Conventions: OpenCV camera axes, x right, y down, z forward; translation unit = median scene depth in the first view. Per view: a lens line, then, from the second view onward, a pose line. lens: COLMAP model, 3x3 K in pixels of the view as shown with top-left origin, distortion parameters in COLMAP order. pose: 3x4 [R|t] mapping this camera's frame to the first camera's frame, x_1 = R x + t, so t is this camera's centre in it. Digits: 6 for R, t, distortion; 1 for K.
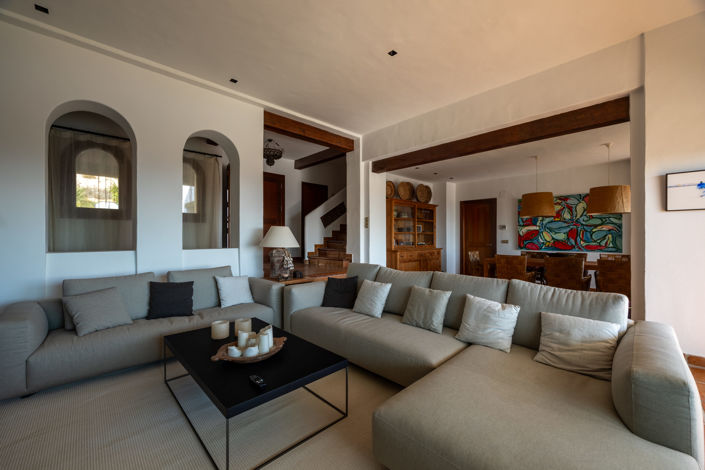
lens RADIAL K [[283.6, 0, 353.6], [0, 283.6, 237.6], [0, 0, 1]] dist [-0.007266, -0.000138]
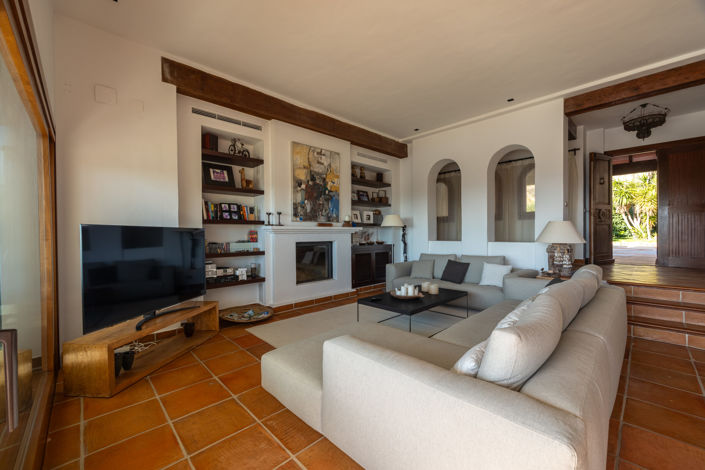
lens RADIAL K [[283.6, 0, 353.5], [0, 283.6, 235.7], [0, 0, 1]] dist [-0.007266, -0.000138]
pose [[-0.011850, 0.002919, -0.999926, 0.768615], [0.002109, 0.999994, 0.002894, 0.006963], [0.999928, -0.002075, -0.011856, 0.360278]]
